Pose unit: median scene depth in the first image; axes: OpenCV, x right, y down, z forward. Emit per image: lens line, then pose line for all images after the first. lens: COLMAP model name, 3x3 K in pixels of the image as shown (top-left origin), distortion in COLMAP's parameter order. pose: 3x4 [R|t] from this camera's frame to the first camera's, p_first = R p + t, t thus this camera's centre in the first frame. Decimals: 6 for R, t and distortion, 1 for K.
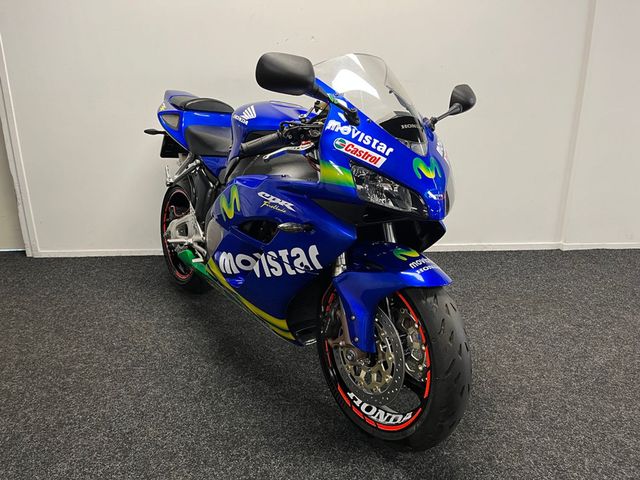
lens RADIAL K [[476.5, 0, 320.0], [0, 476.5, 240.0], [0, 0, 1]] dist [0.081245, -0.108252]
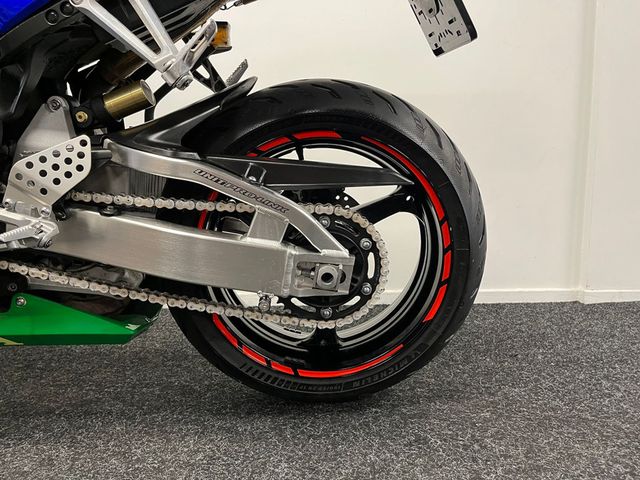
lens RADIAL K [[479.4, 0, 319.9], [0, 479.4, 242.7], [0, 0, 1]] dist [0.085488, -0.111290]
pose [[0.999985, -0.001452, -0.005260, 0.234446], [0.000569, 0.986433, -0.164166, 0.043899], [0.005427, 0.164160, 0.986419, 0.499202]]
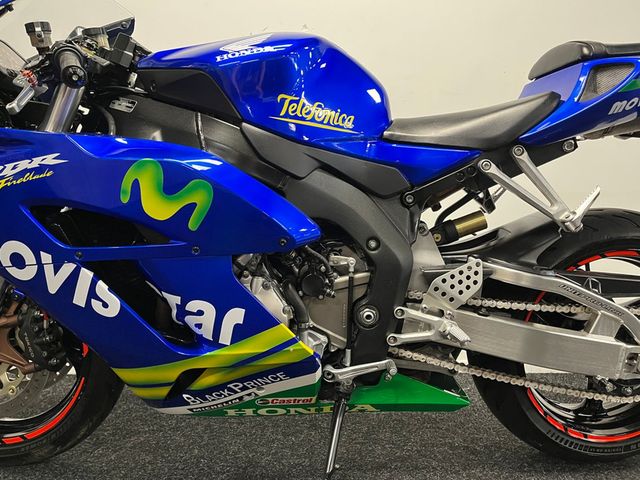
lens RADIAL K [[476.5, 0, 320.0], [0, 476.5, 240.0], [0, 0, 1]] dist [0.081245, -0.108252]
pose [[0.999912, 0.008843, -0.009929, 0.013700], [-0.011165, 0.963932, -0.265913, 0.028571], [0.007220, 0.266000, 0.963946, 0.405989]]
